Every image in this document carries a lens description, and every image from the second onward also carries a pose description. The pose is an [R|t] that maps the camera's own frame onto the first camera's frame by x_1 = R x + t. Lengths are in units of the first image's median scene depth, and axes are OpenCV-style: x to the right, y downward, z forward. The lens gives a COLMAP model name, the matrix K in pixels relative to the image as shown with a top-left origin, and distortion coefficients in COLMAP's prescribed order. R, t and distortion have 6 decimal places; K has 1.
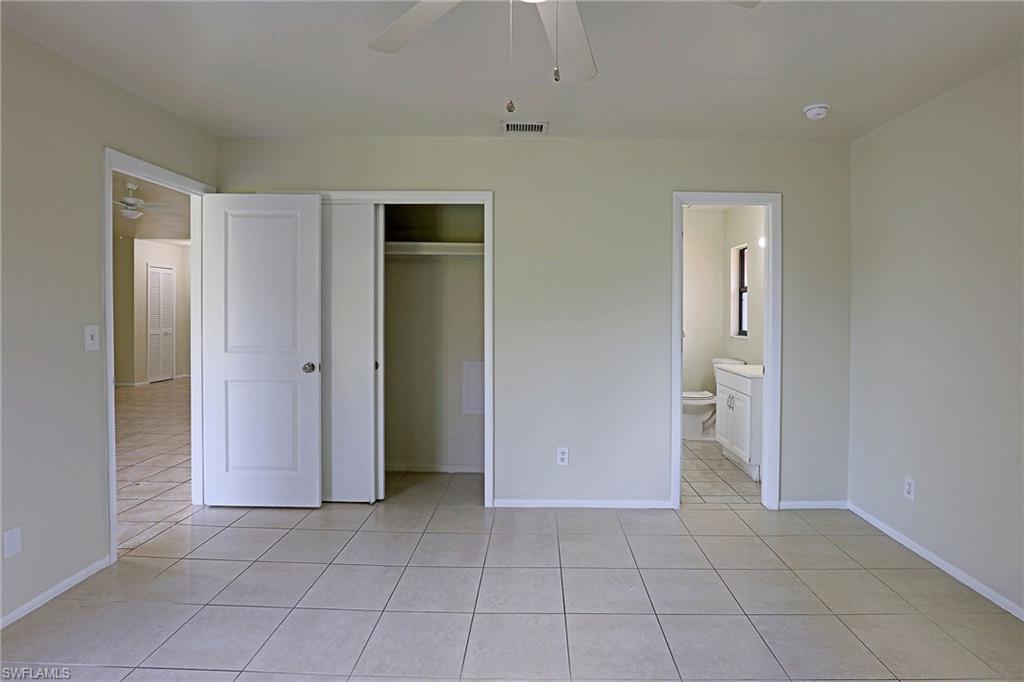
lens RADIAL K [[489.2, 0, 553.2], [0, 489.2, 304.7], [0, 0, 1]] dist [-0.039802, 0.005967]
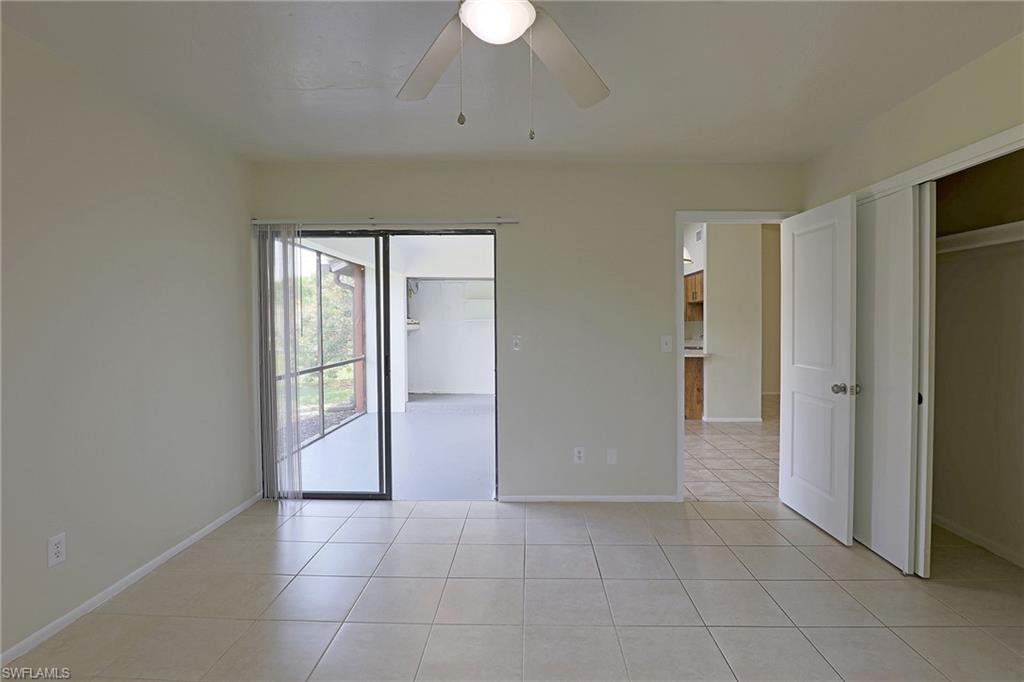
lens RADIAL K [[489.2, 0, 502.4], [0, 489.2, 334.5], [0, 0, 1]] dist [-0.039802, 0.005967]
pose [[-0.028072, 0.020366, -0.999398, 0.406336], [0.007902, 0.999766, 0.020152, 0.004874], [0.999575, -0.007331, -0.028227, 0.384890]]
